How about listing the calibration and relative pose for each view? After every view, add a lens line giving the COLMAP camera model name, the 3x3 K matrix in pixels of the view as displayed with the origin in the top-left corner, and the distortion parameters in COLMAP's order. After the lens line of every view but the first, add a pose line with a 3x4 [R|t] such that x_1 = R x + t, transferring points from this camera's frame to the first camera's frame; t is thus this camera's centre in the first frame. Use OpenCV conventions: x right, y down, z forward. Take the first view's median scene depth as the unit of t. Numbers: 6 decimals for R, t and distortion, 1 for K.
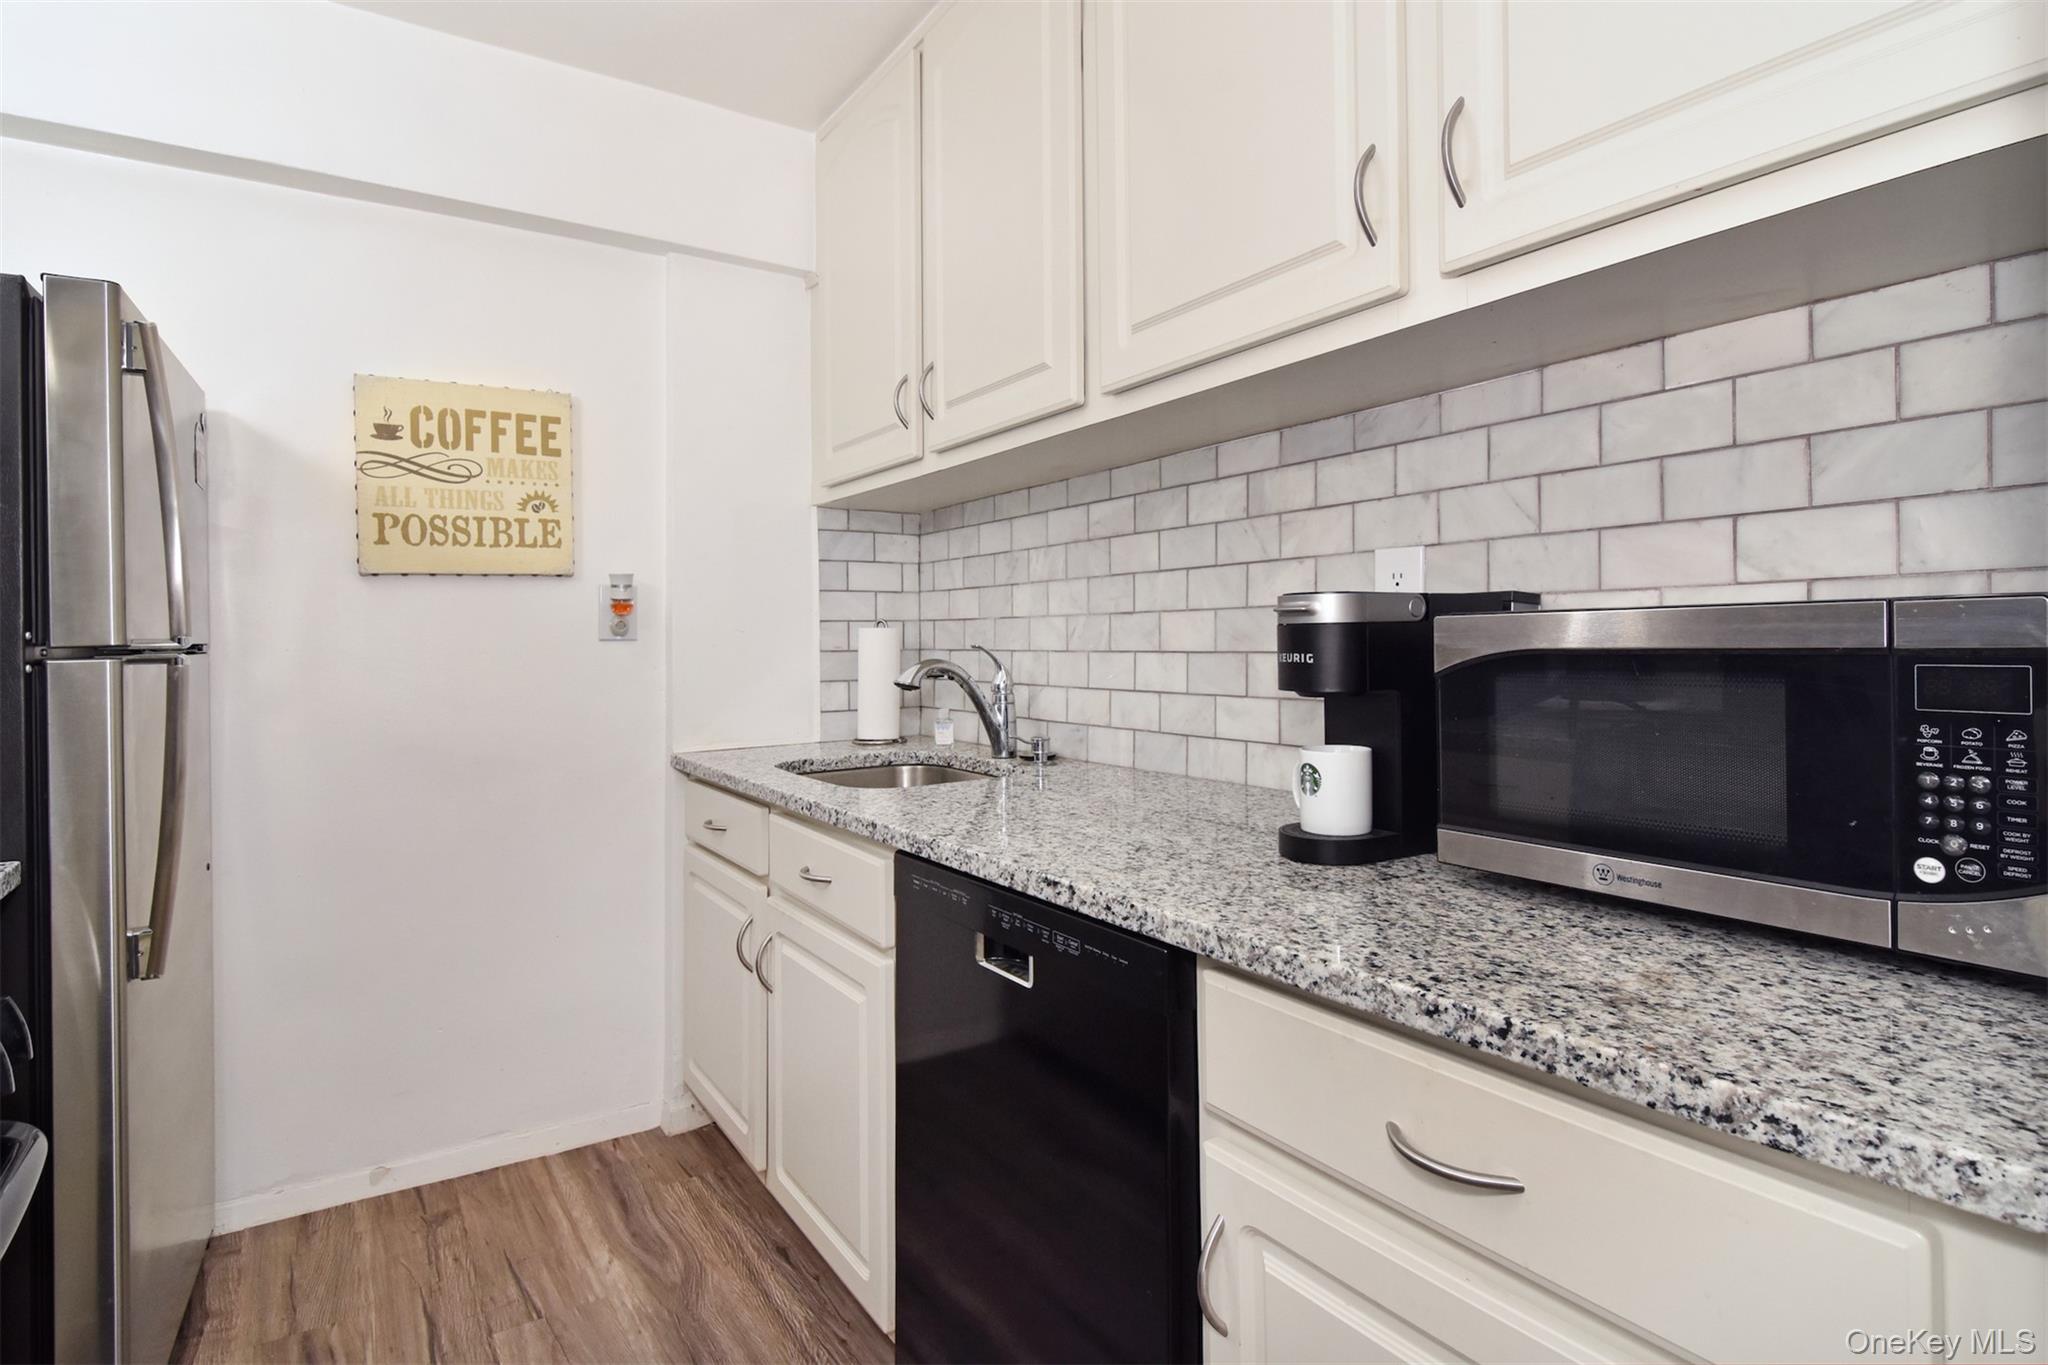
lens RADIAL K [[999.1, 0, 1011.6], [0, 999.1, 648.9], [0, 0, 1]] dist [0.002511, -0.012011]
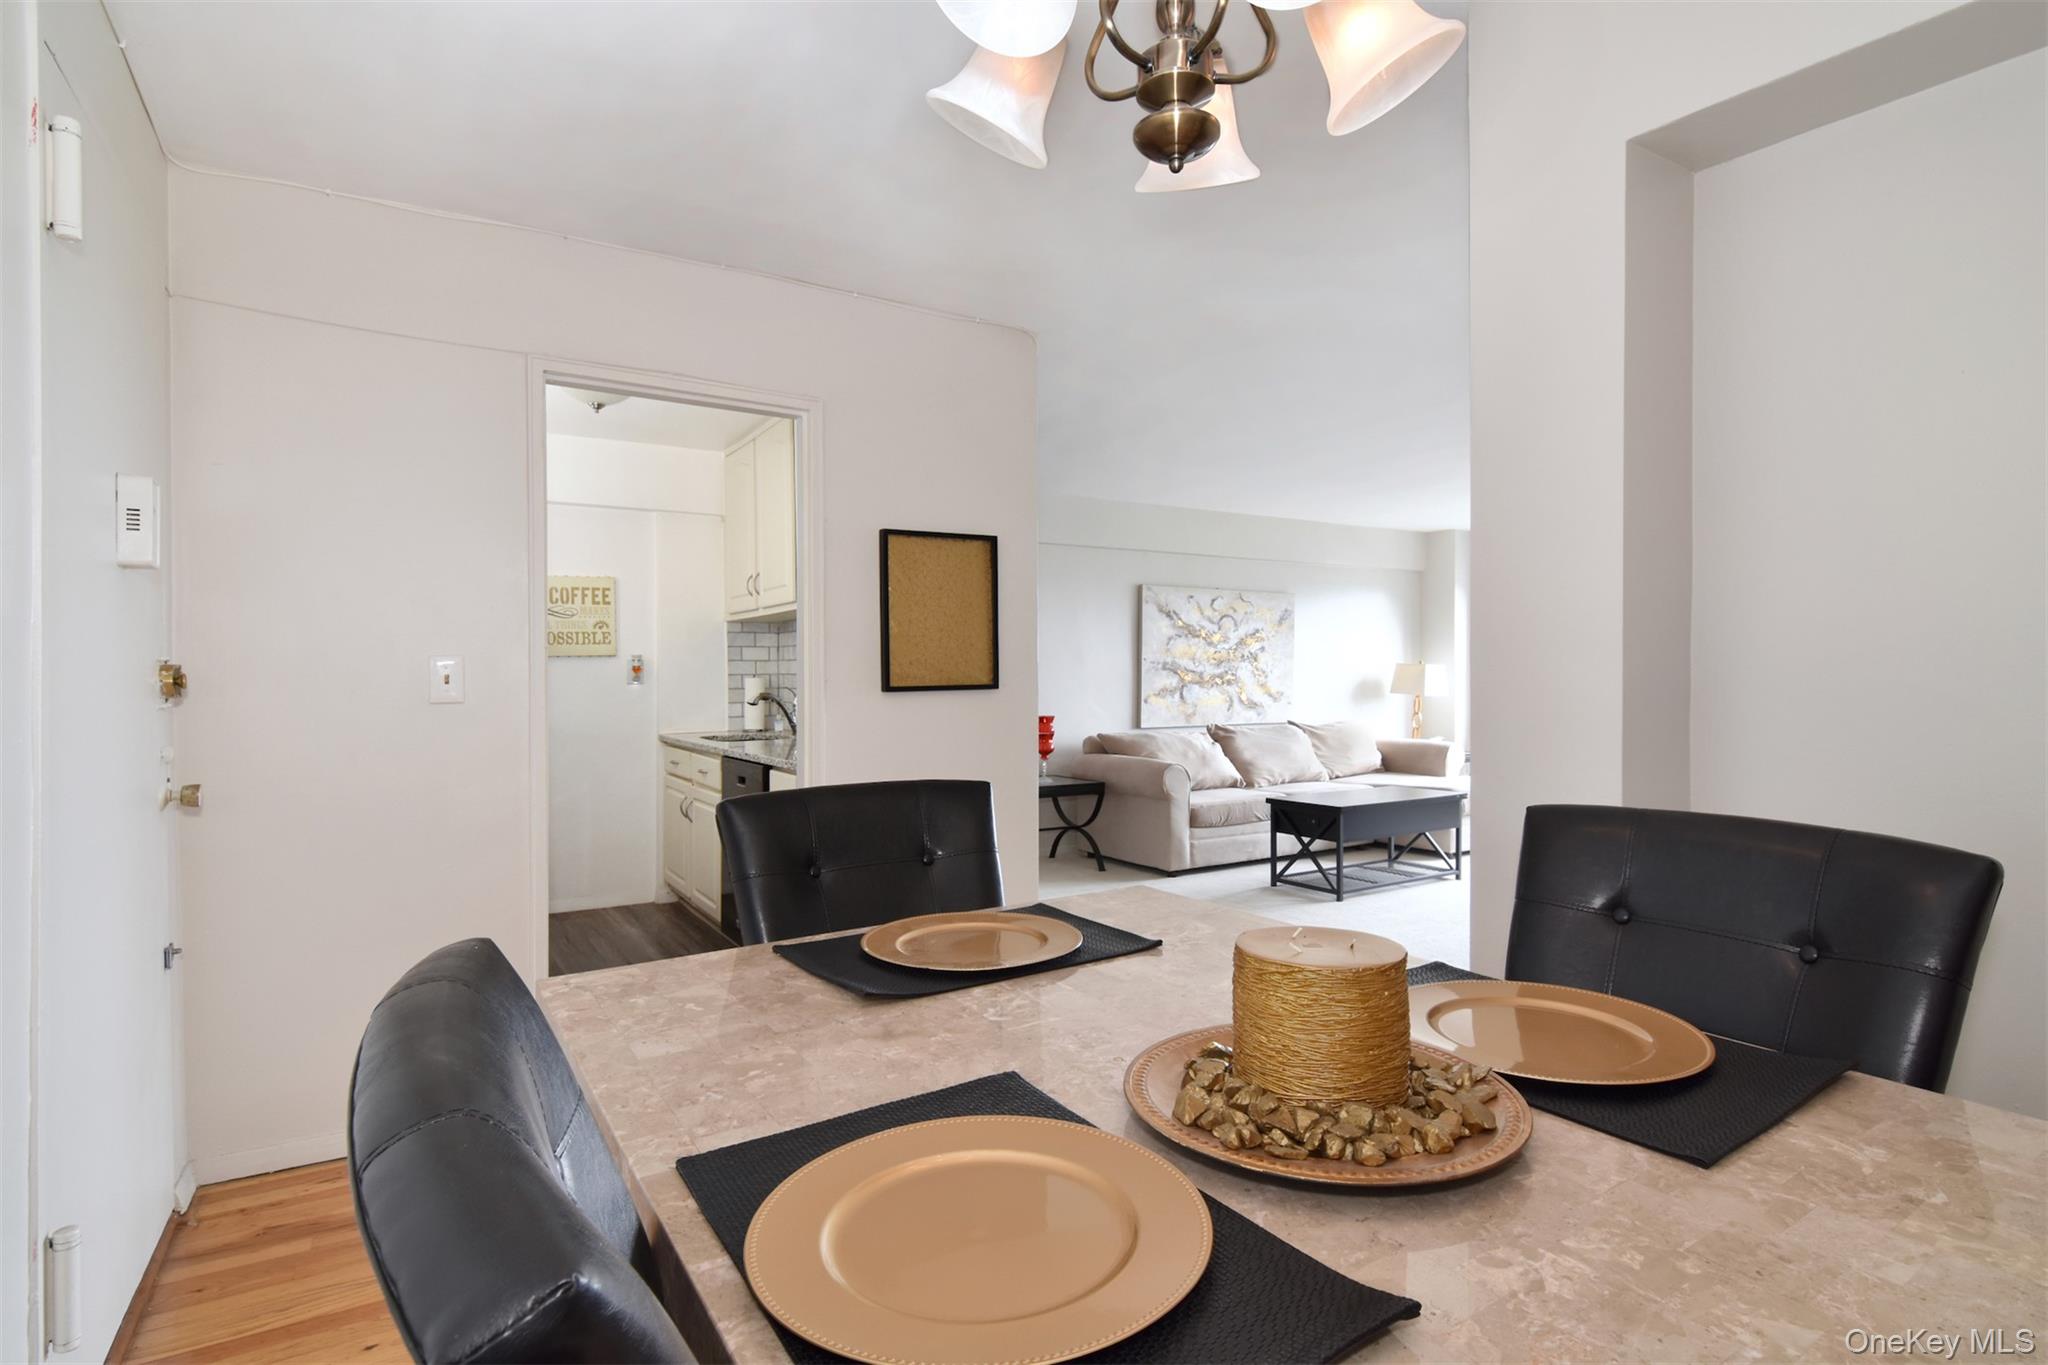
lens RADIAL K [[999.1, 0, 1026.9], [0, 999.1, 692.5], [0, 0, 1]] dist [0.002511, -0.012011]
pose [[0.999801, 0.001759, -0.019888, 0.563649], [-0.001577, 0.999957, 0.009185, -0.011240], [0.019904, -0.009151, 0.999760, -1.306362]]
